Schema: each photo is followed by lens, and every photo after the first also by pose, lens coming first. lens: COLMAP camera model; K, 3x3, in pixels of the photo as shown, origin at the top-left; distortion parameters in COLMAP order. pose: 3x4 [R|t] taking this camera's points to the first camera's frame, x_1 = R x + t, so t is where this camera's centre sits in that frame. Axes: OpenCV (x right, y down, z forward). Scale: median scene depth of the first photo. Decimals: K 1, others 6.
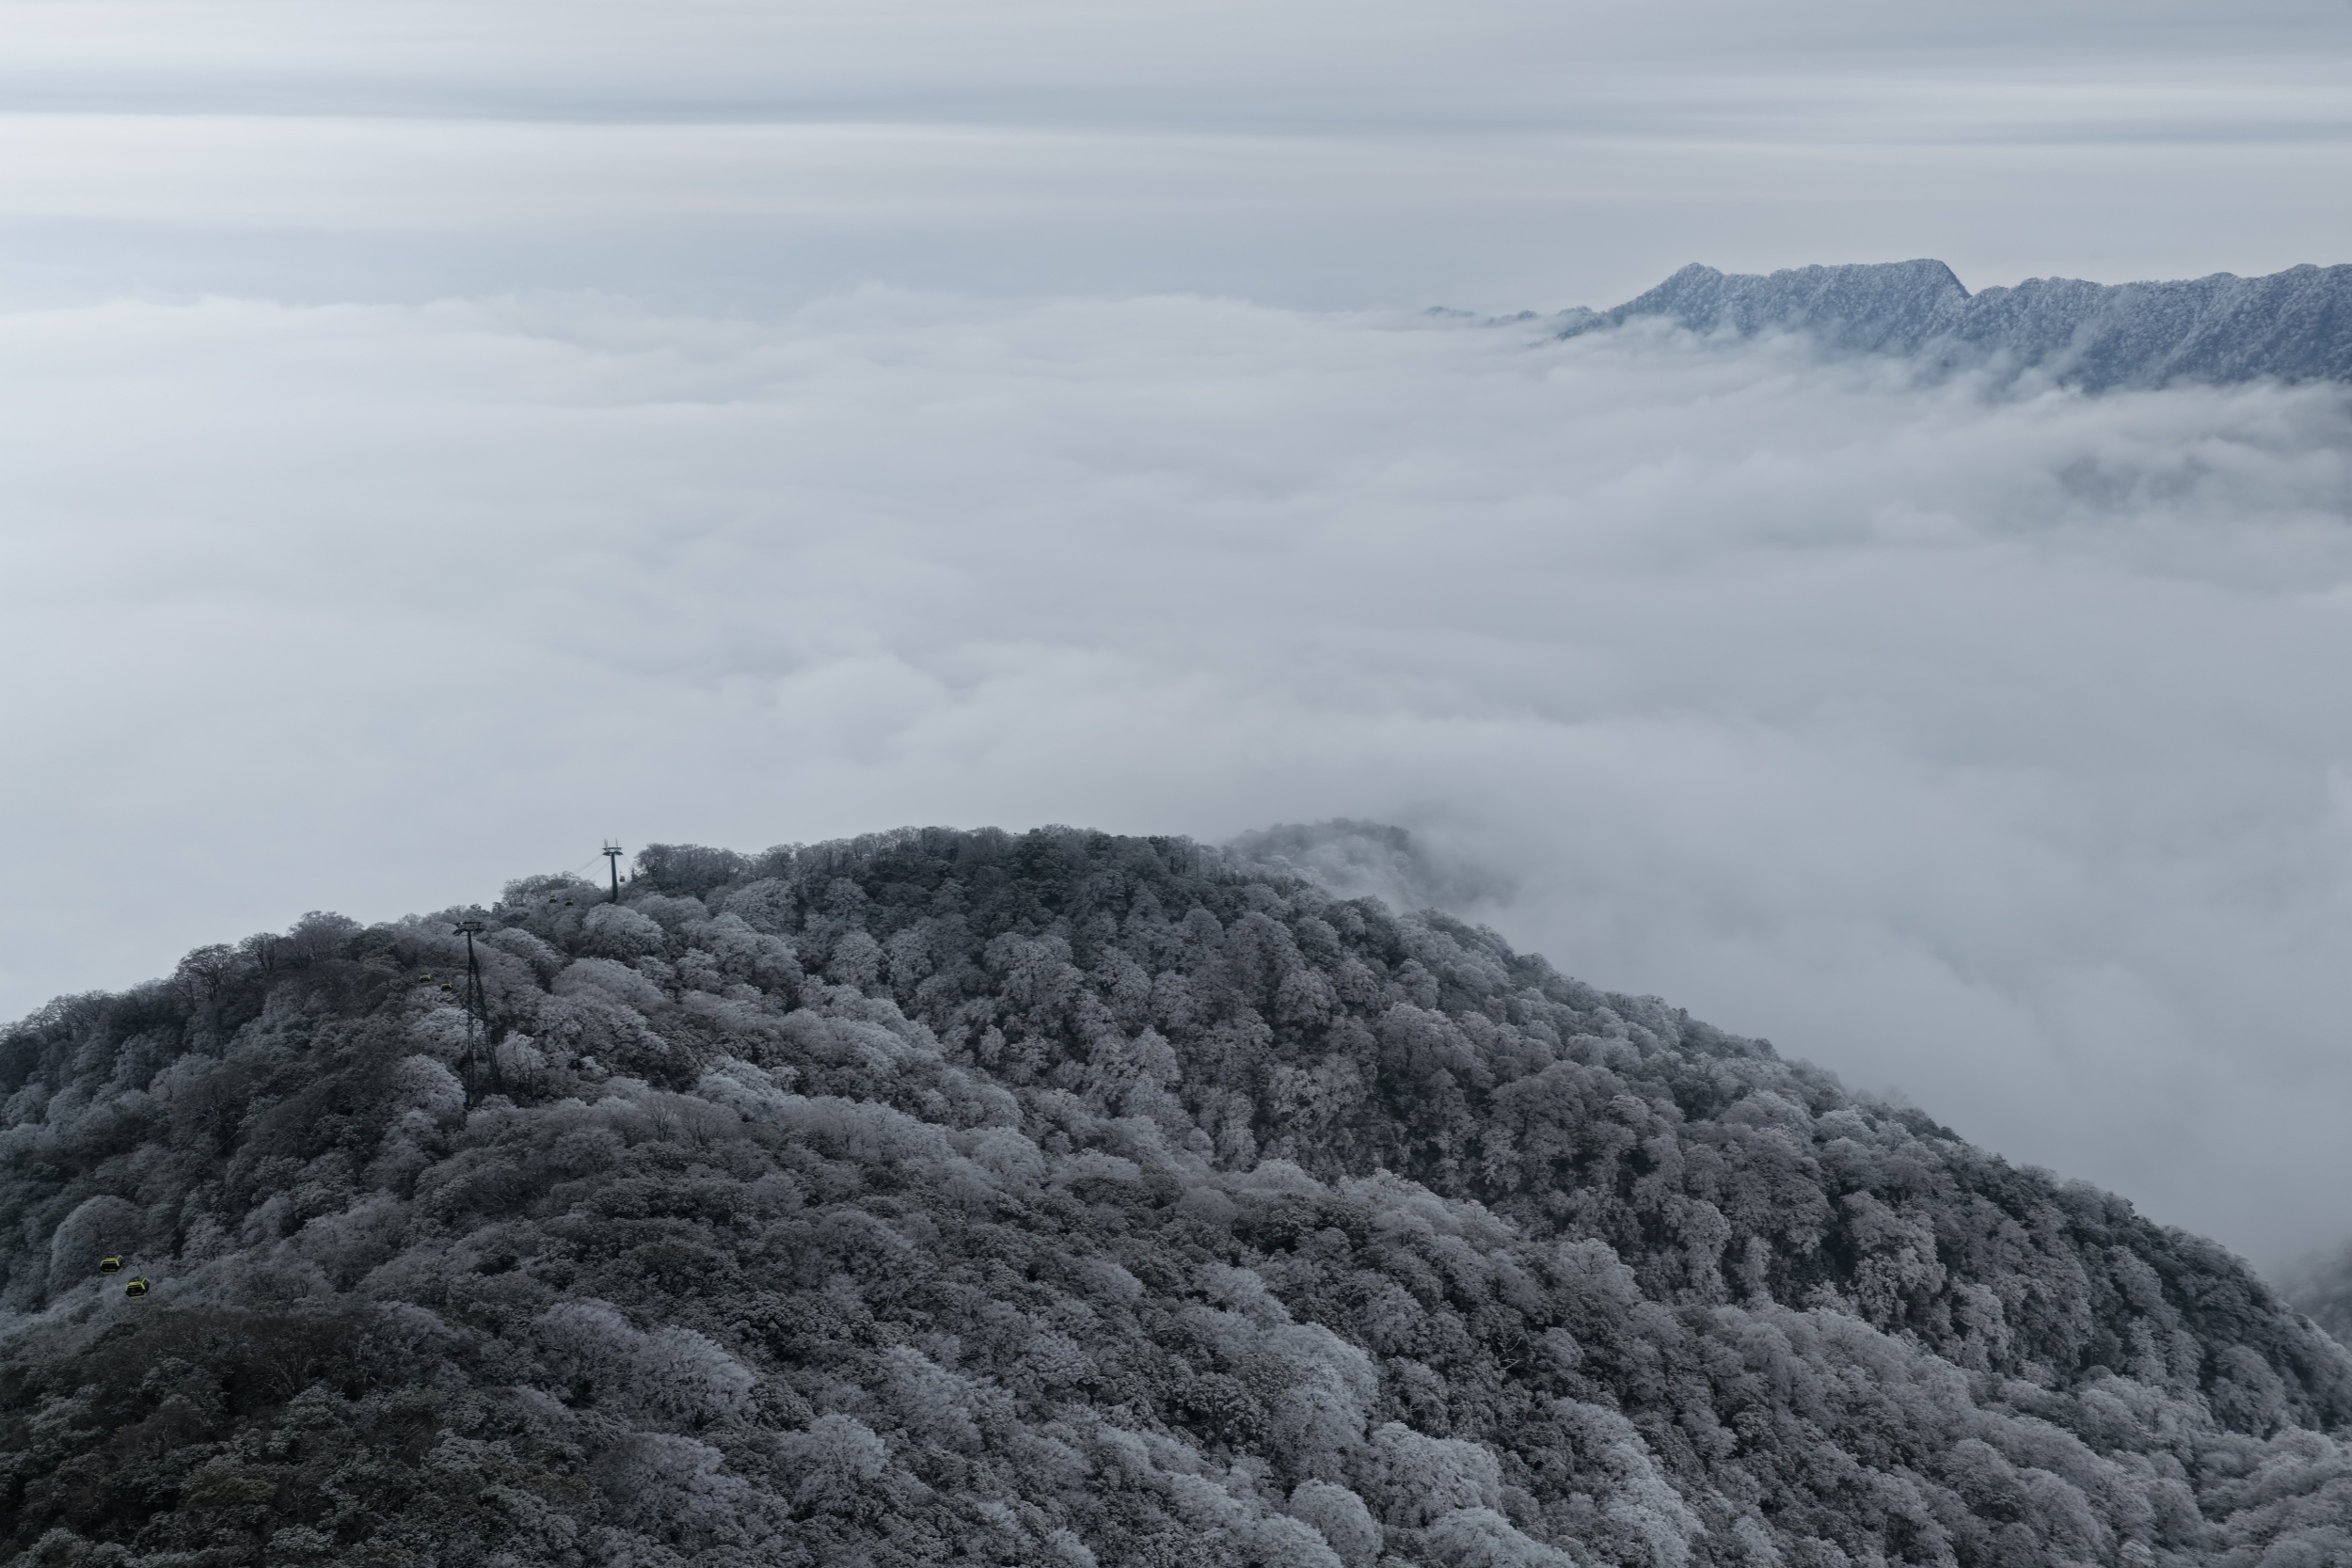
lens RADIAL K [[1933.1, 0, 1181.5], [0, 1933.1, 775.0], [0, 0, 1]] dist [-0.011522, 0.041947]
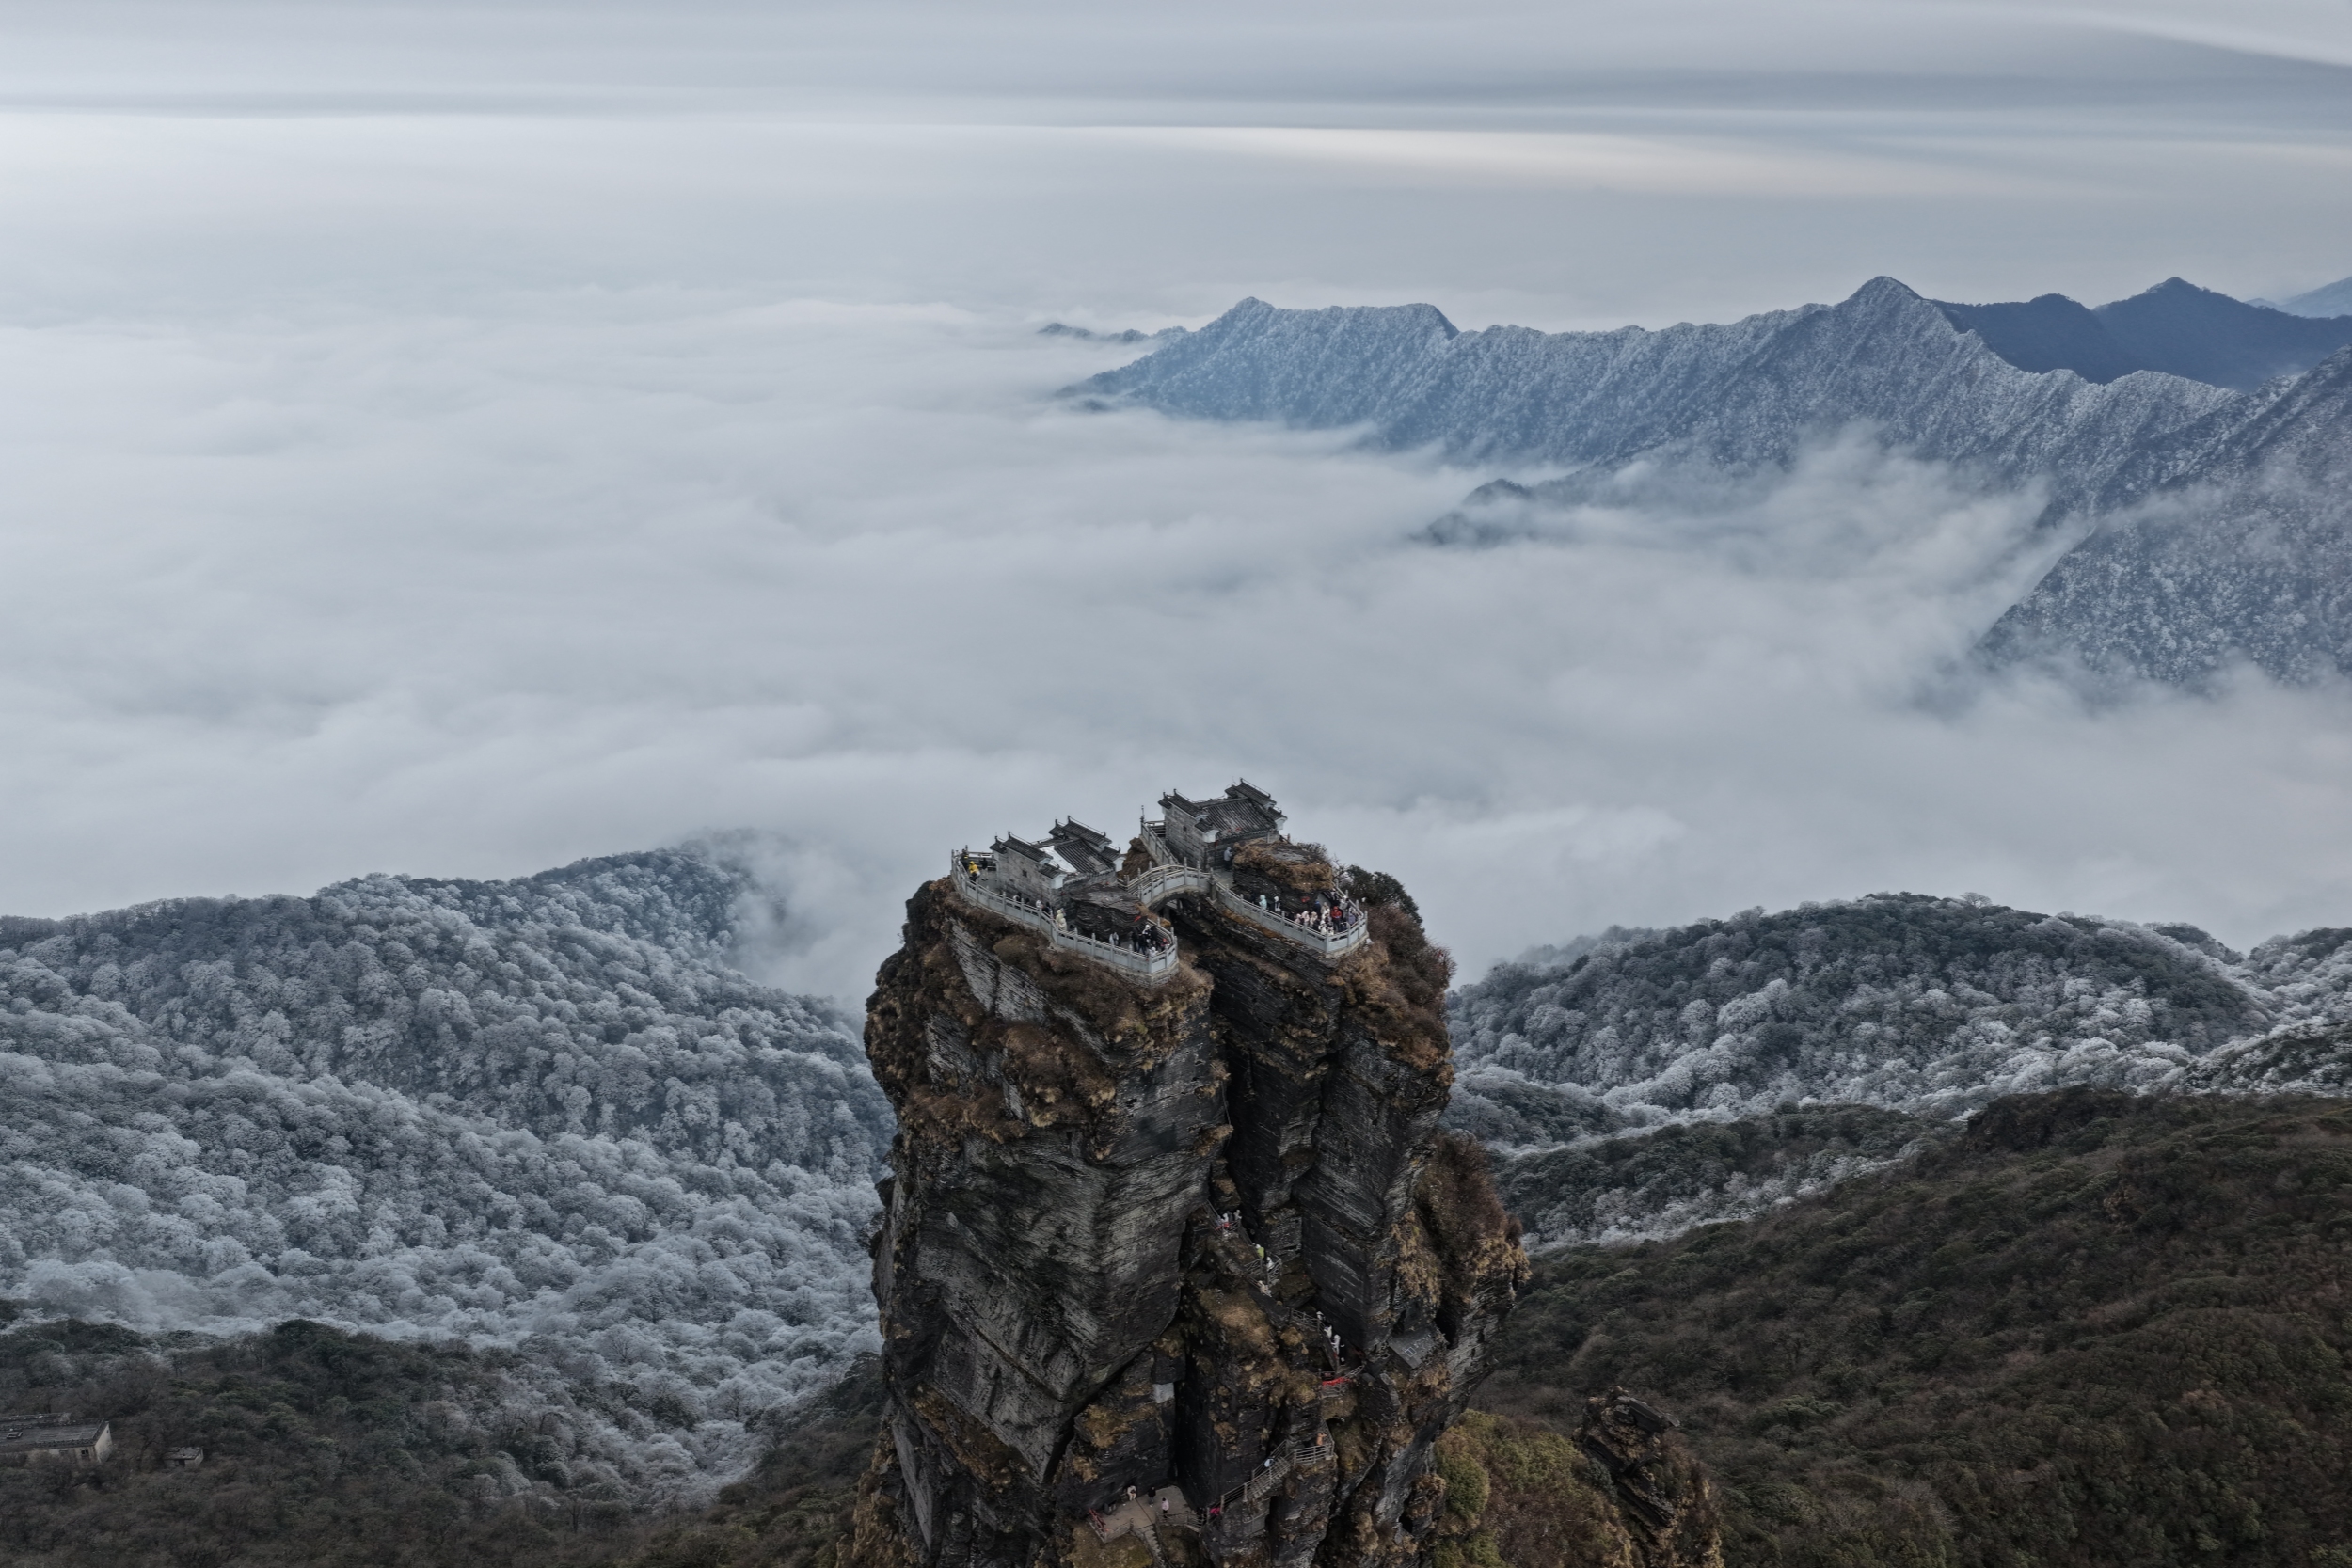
lens RADIAL K [[1933.1, 0, 1169.4], [0, 1933.1, 795.4], [0, 0, 1]] dist [-0.011522, 0.041947]
pose [[0.992369, -0.038933, 0.116993, 0.602800], [0.035704, 0.998925, 0.029566, -0.091901], [-0.118018, -0.025163, 0.992693, -0.879873]]
